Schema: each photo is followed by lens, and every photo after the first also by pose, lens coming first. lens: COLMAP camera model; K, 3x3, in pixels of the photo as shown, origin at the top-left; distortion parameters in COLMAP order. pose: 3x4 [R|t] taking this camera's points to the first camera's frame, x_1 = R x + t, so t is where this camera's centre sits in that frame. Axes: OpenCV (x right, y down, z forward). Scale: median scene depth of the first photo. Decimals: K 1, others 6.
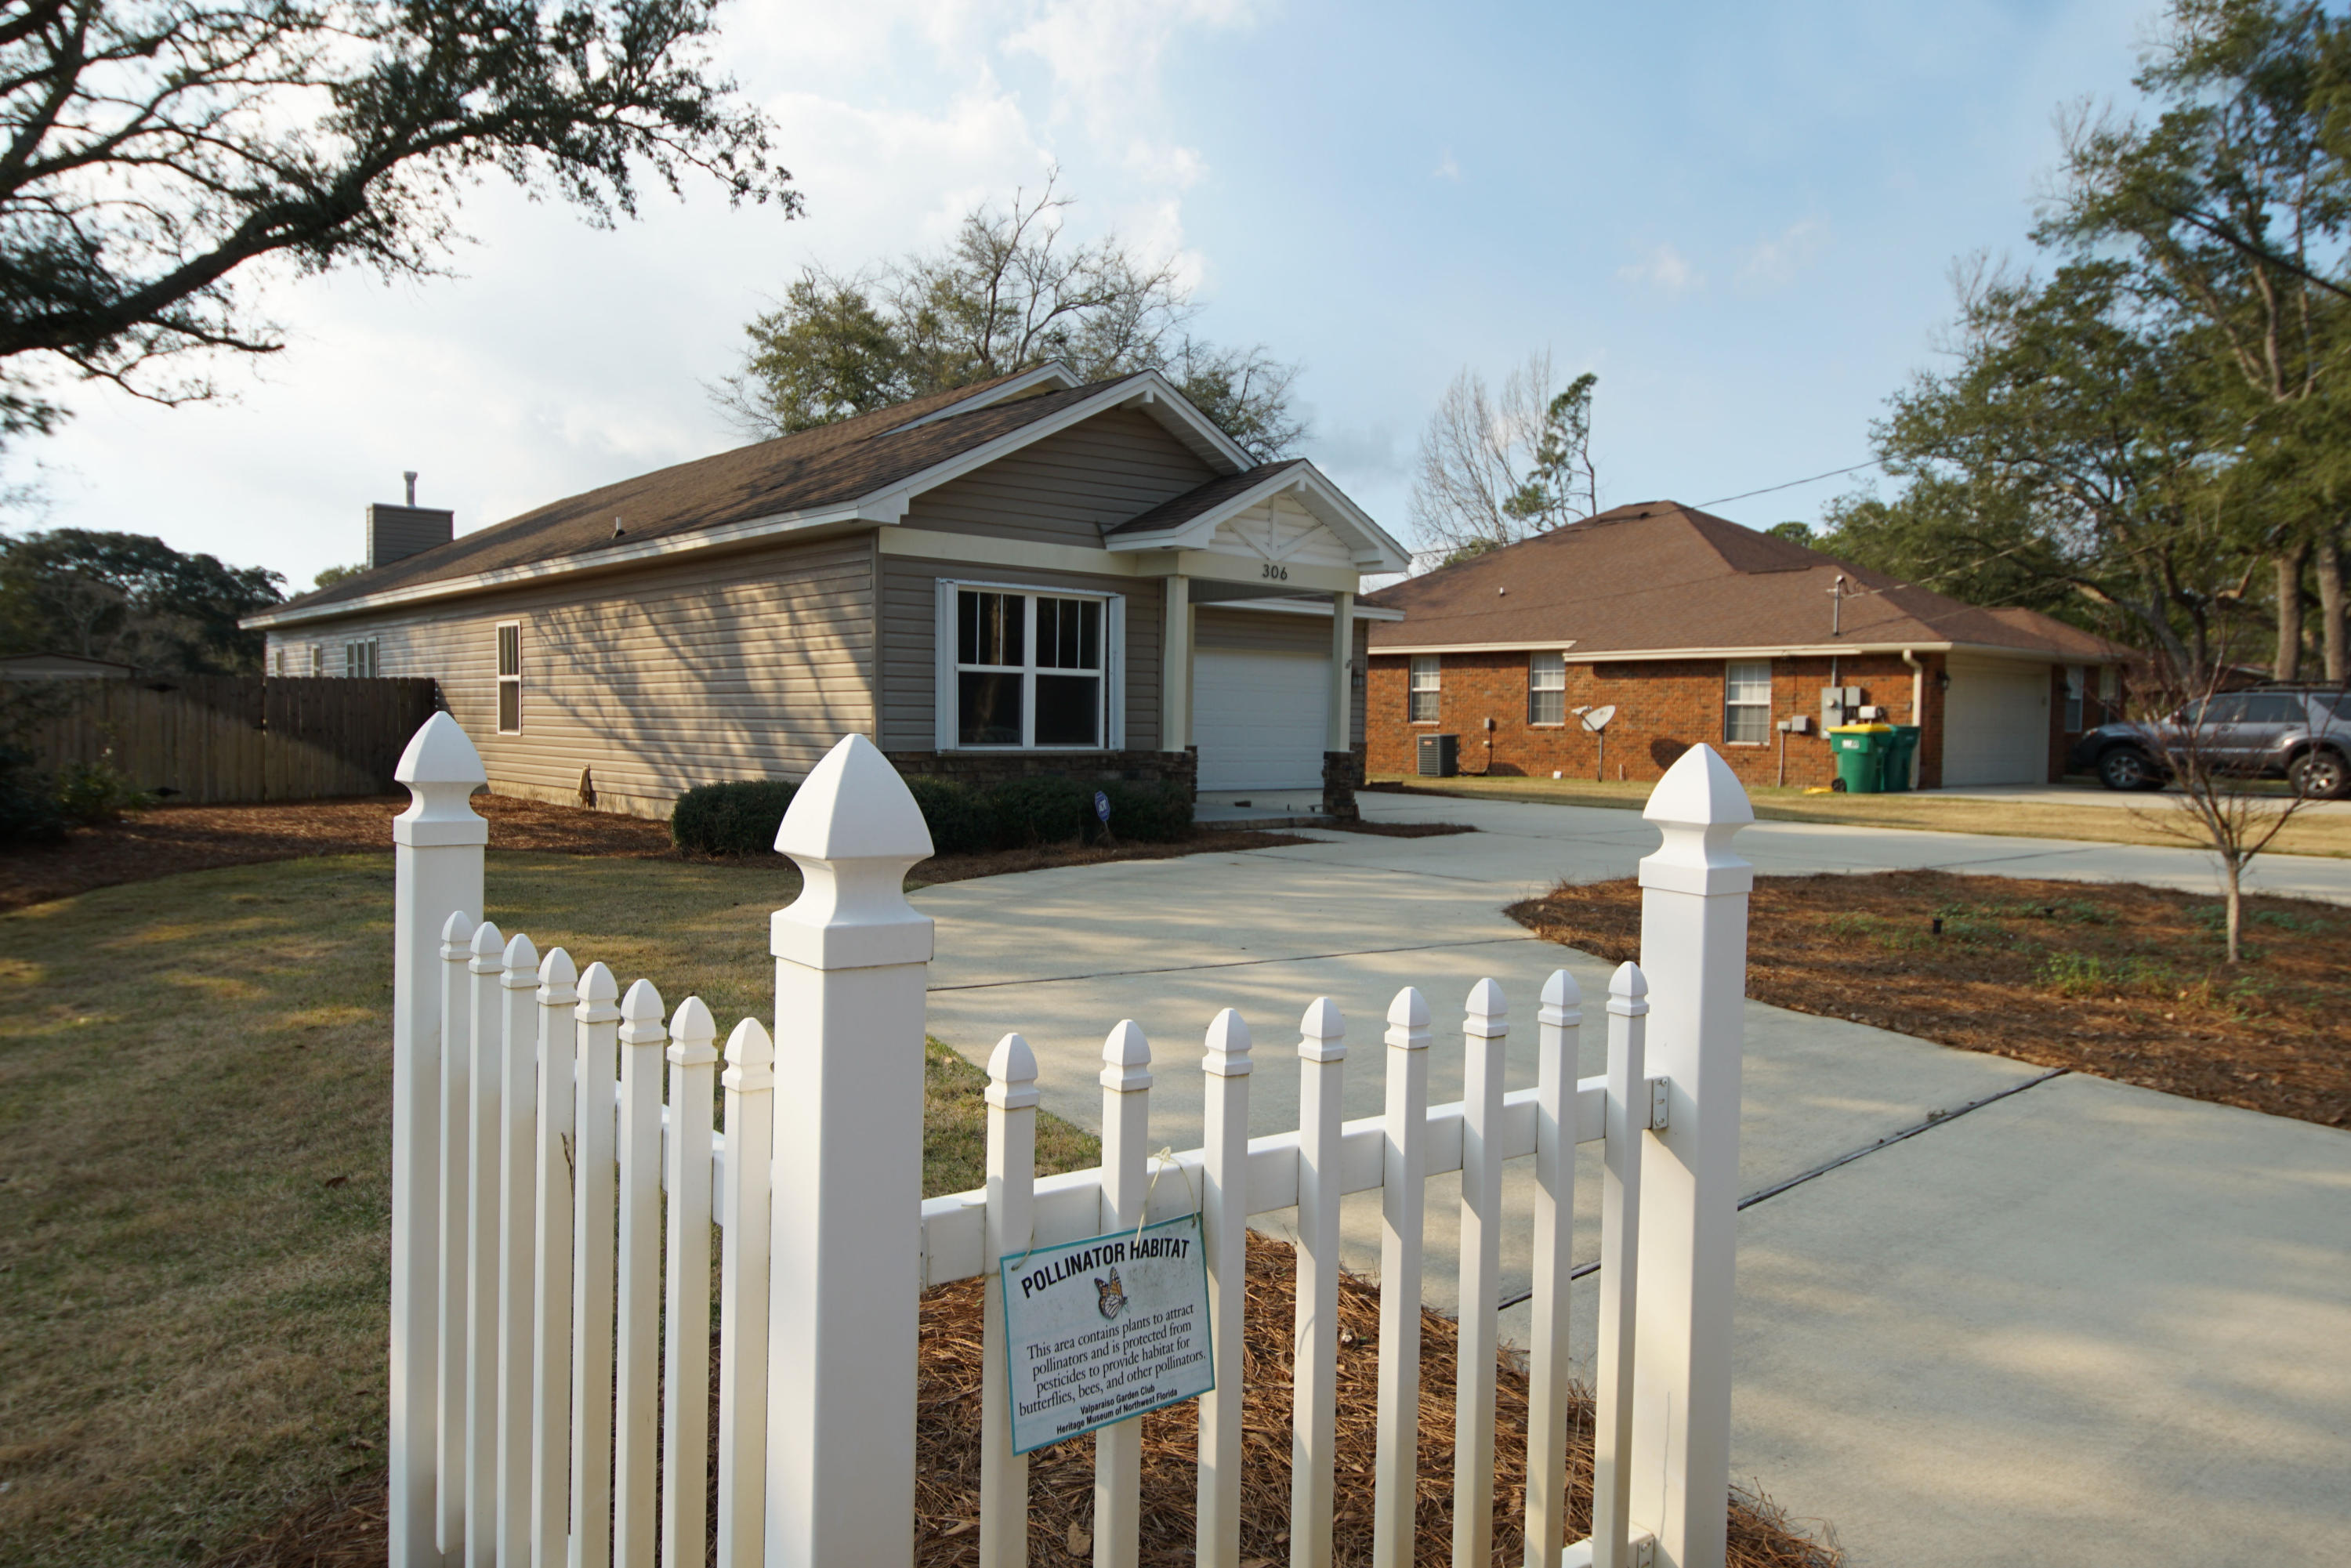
lens RADIAL K [[1490.6, 0, 1137.7], [0, 1490.6, 776.4], [0, 0, 1]] dist [0.021000, -0.039094]
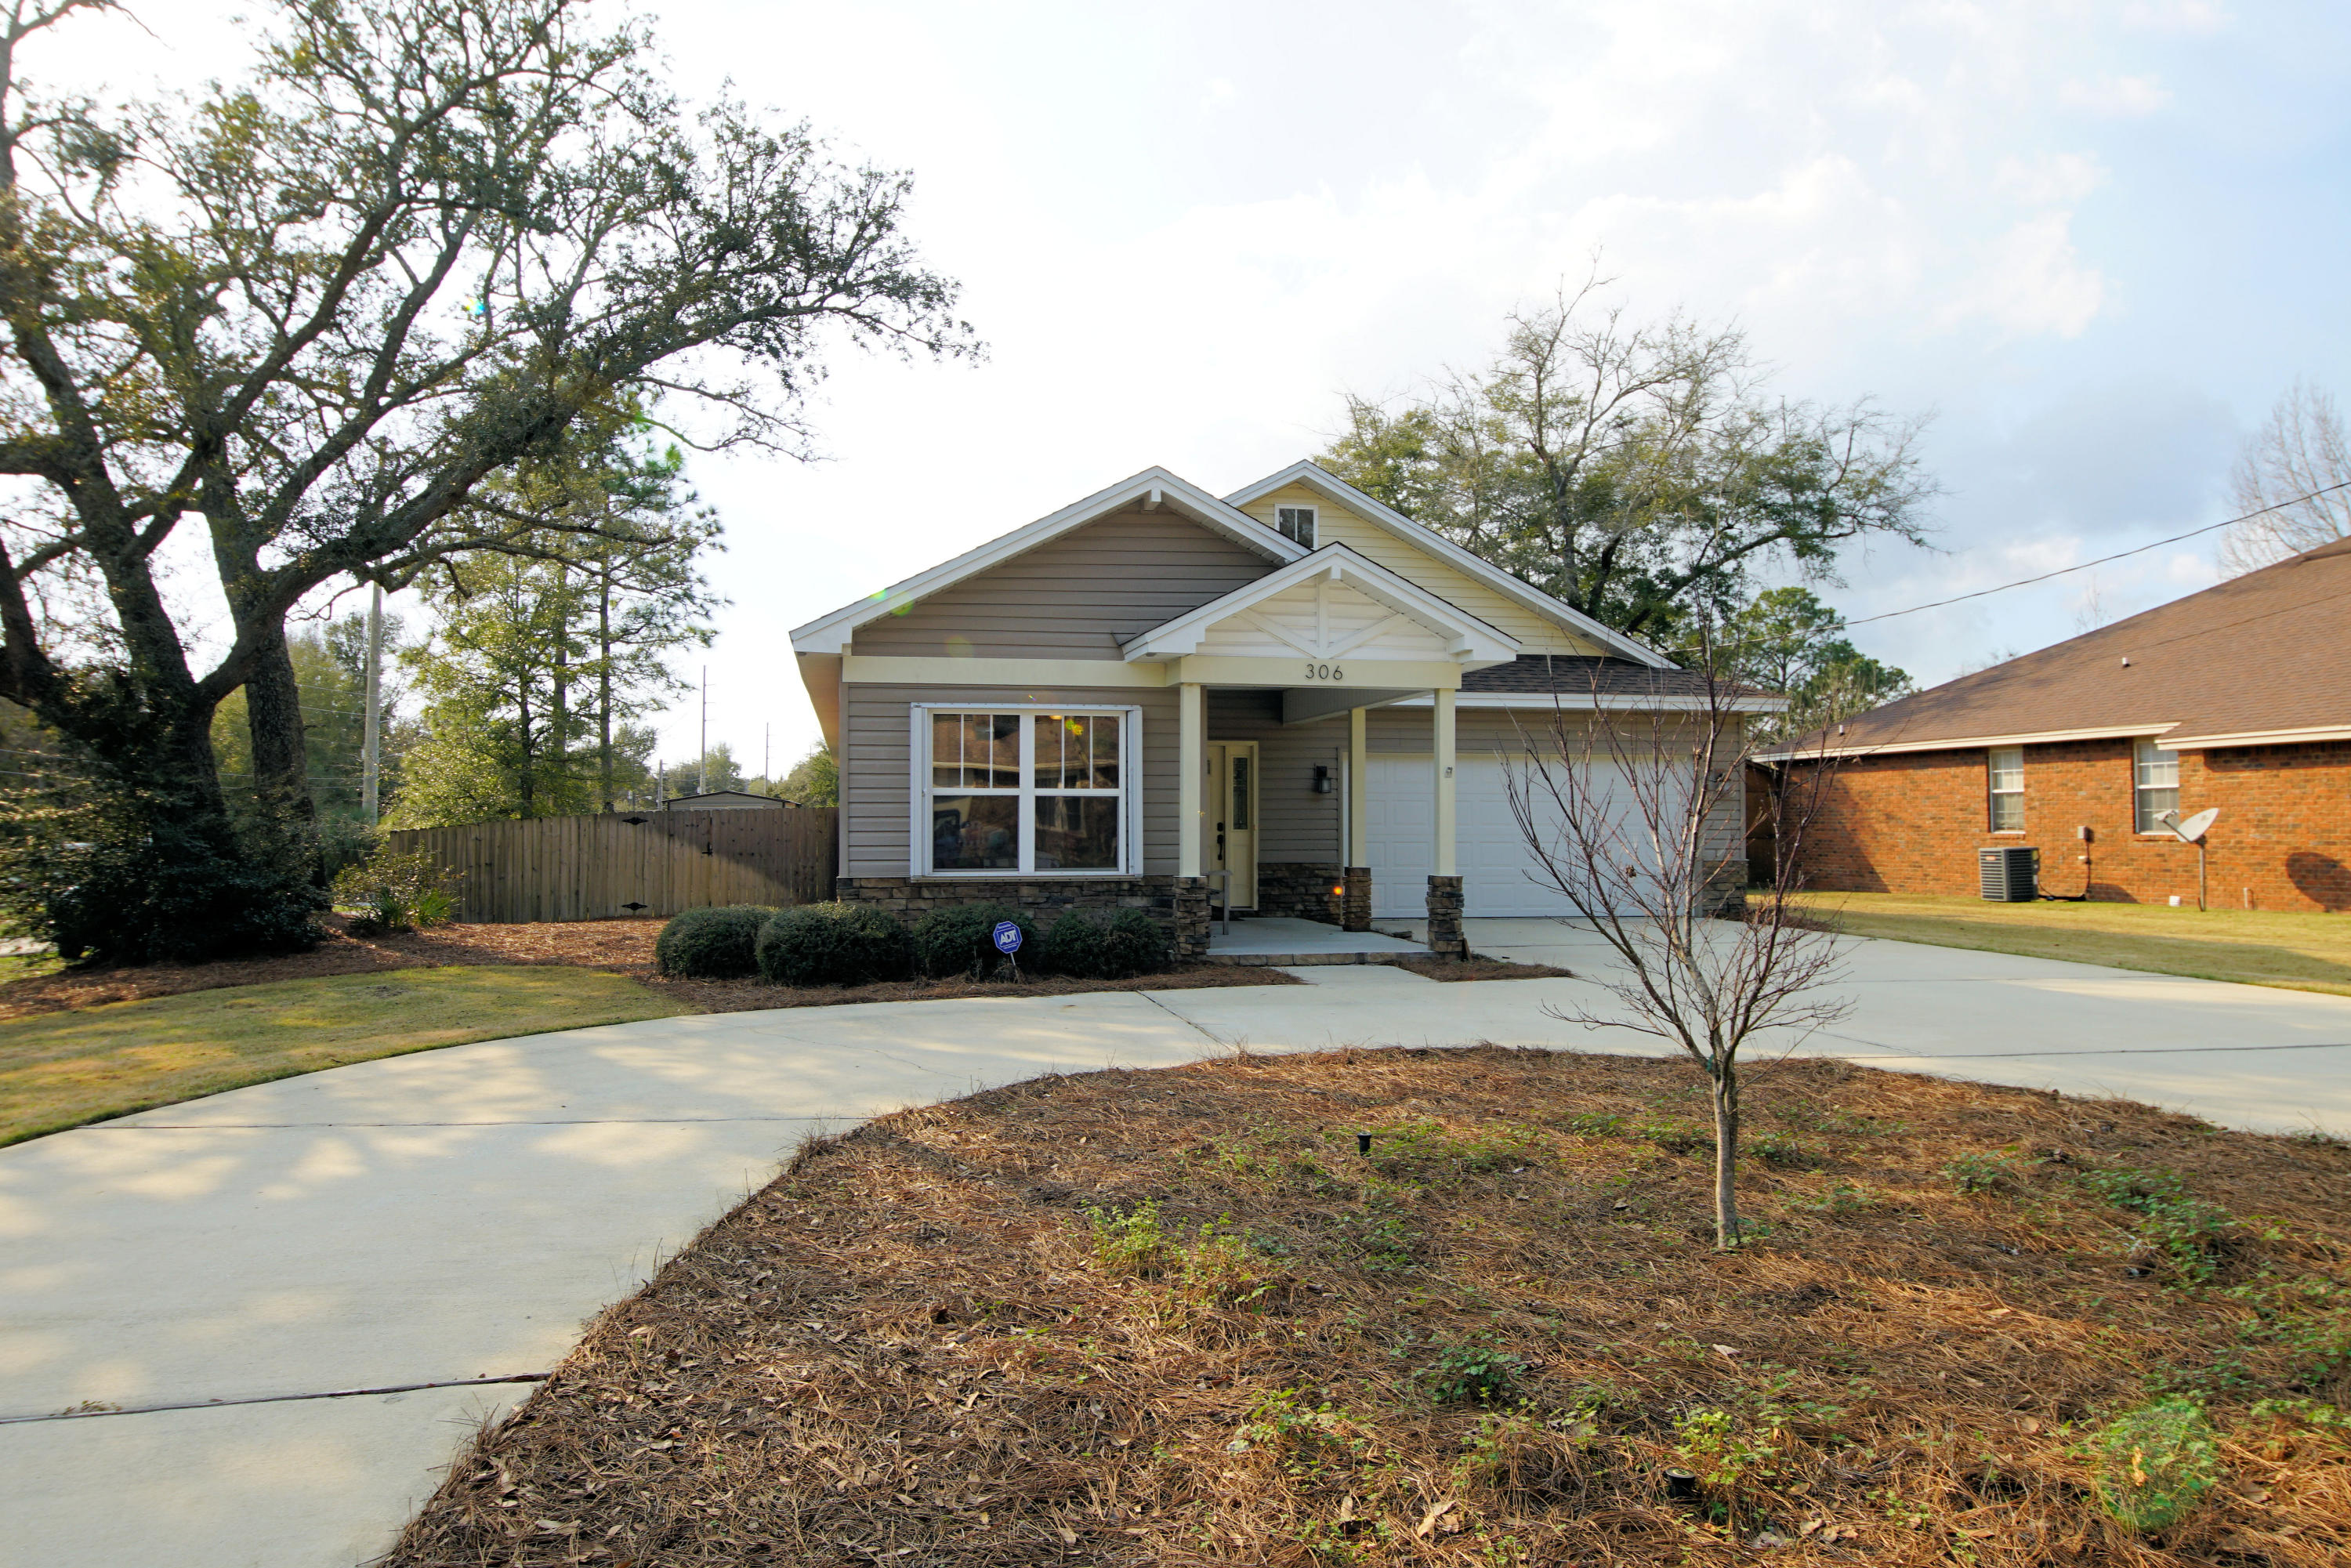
lens RADIAL K [[1490.6, 0, 1137.7], [0, 1490.6, 776.4], [0, 0, 1]] dist [0.021000, -0.039094]
pose [[0.868223, -0.031774, -0.495156, 0.302054], [-0.005821, 0.997226, -0.074199, -0.006814], [0.496140, 0.067303, 0.865630, 0.133394]]
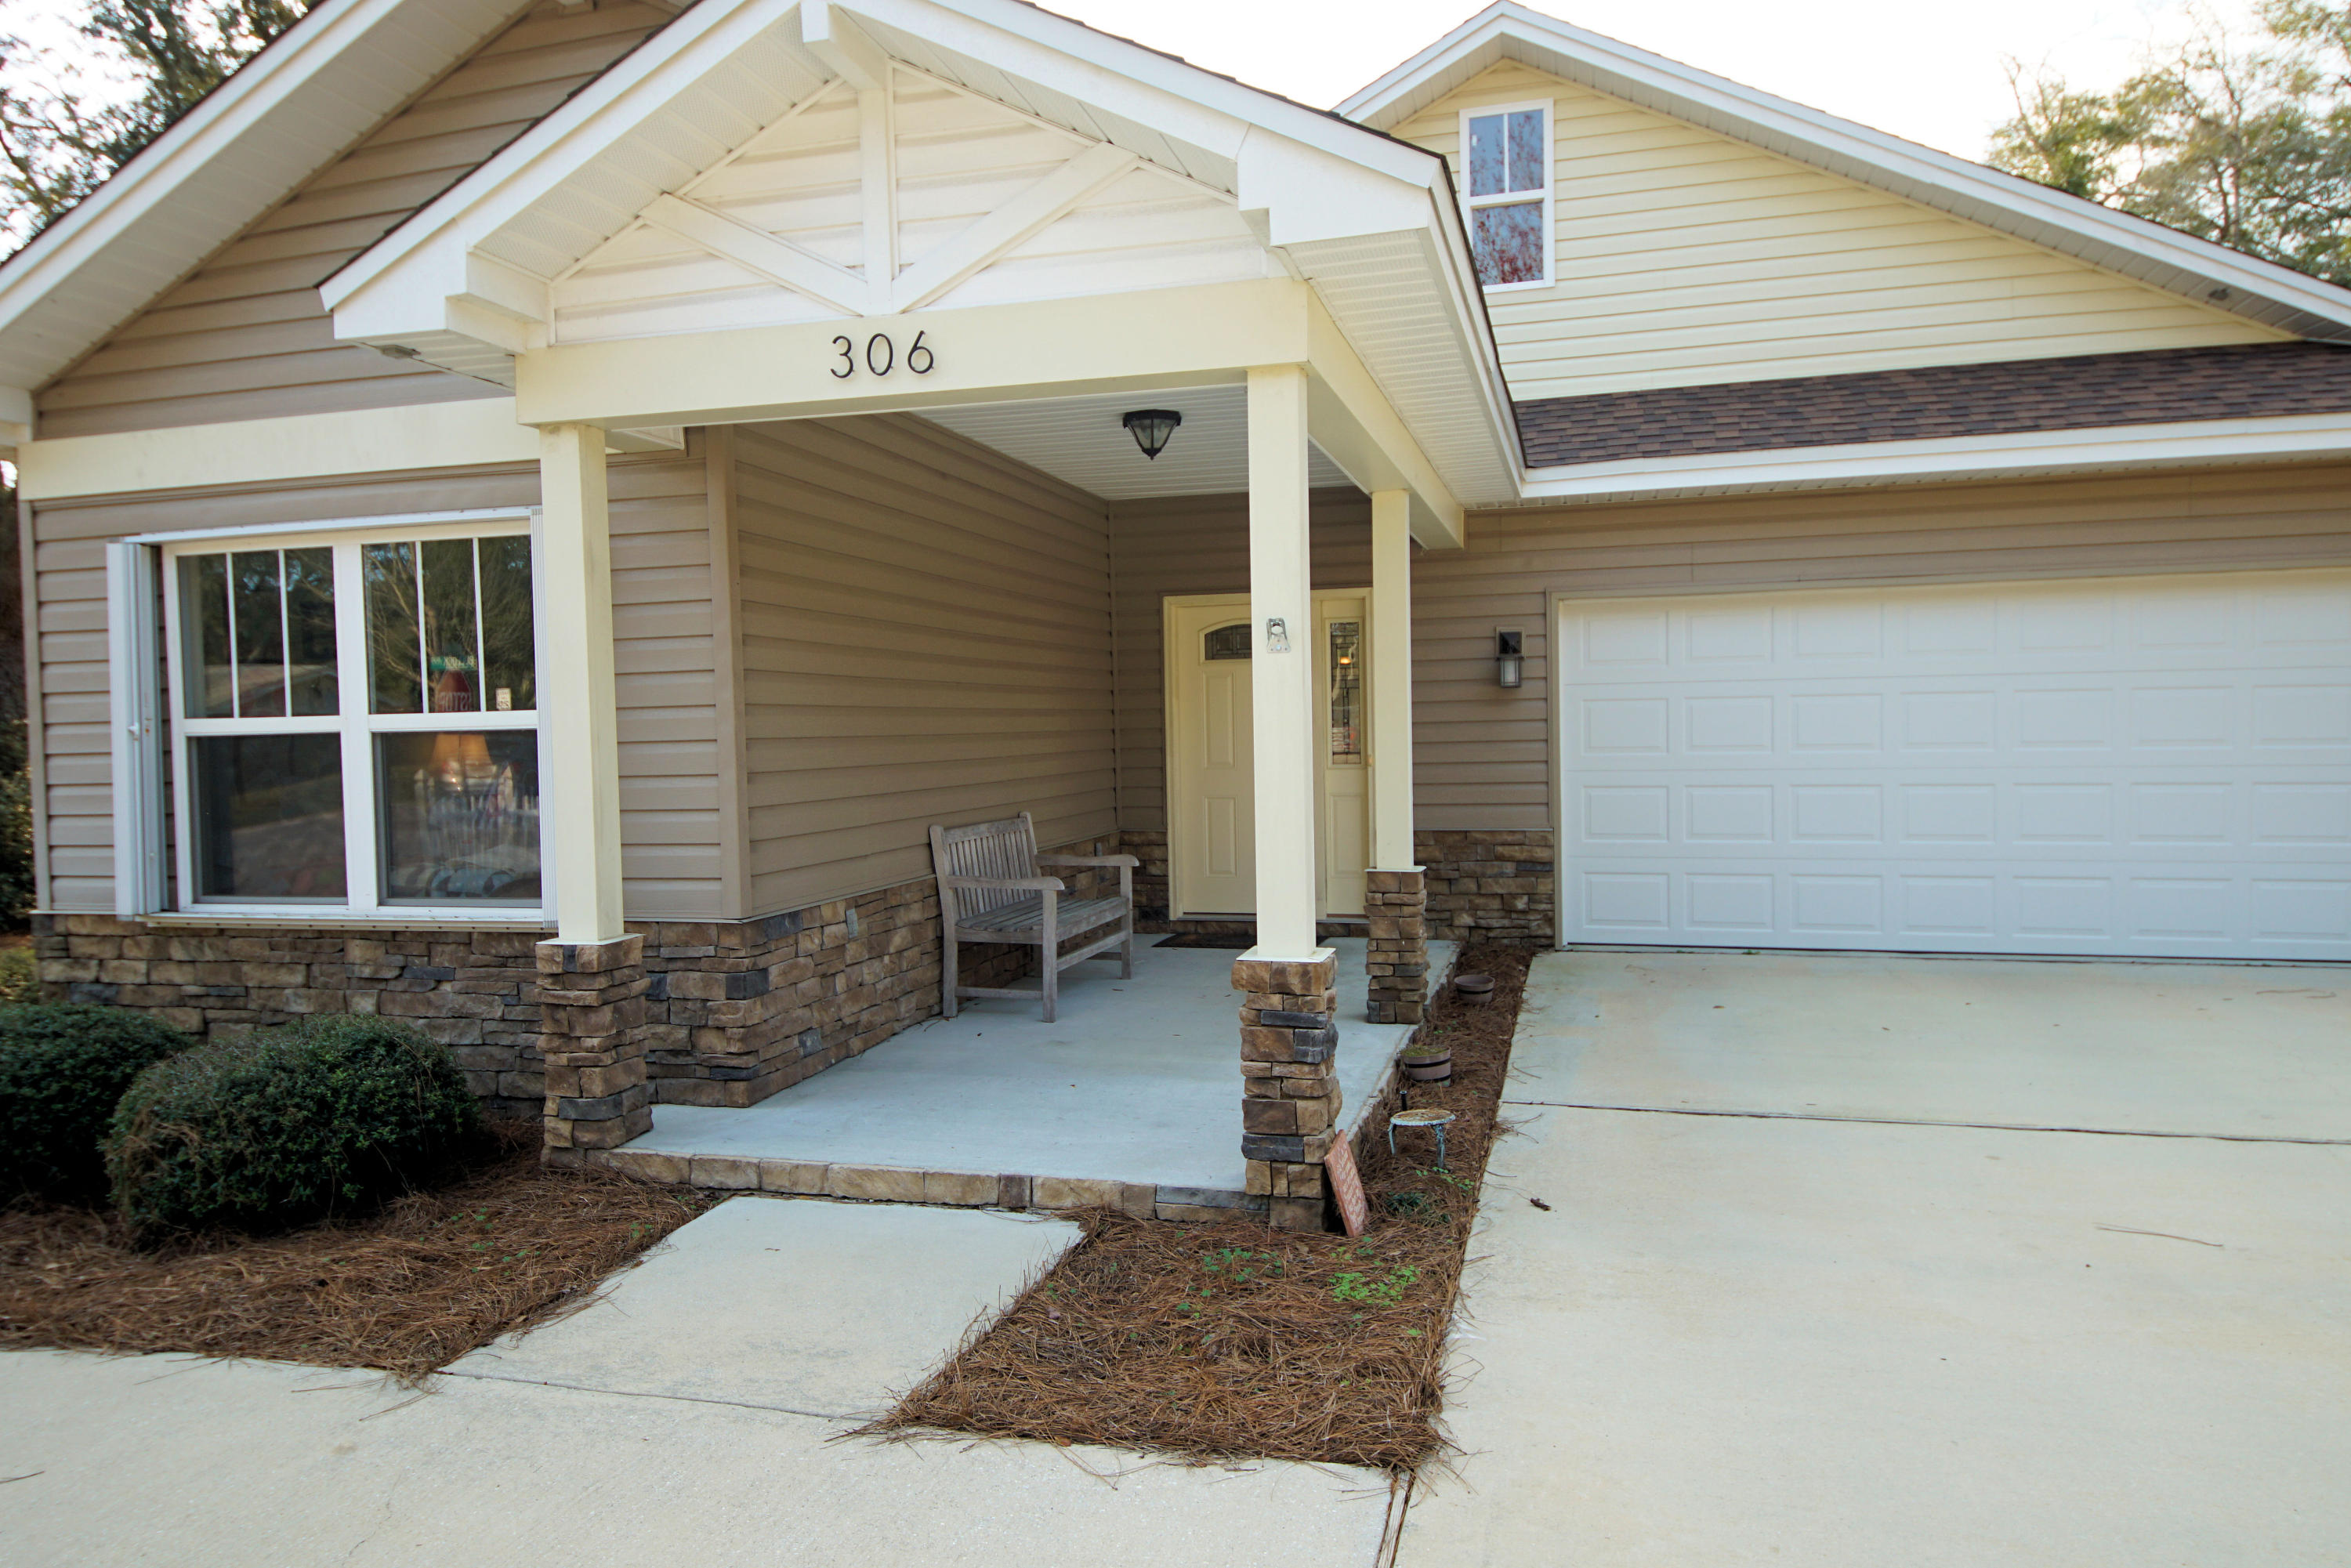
lens RADIAL K [[1528.4, 0, 1151.8], [0, 1528.4, 769.6], [0, 0, 1]] dist [0.045425, -0.046403]
pose [[0.563126, -0.003456, -0.826363, 0.263981], [-0.002427, 0.999980, -0.005836, -0.036620], [0.826367, 0.005292, 0.563107, 0.612954]]
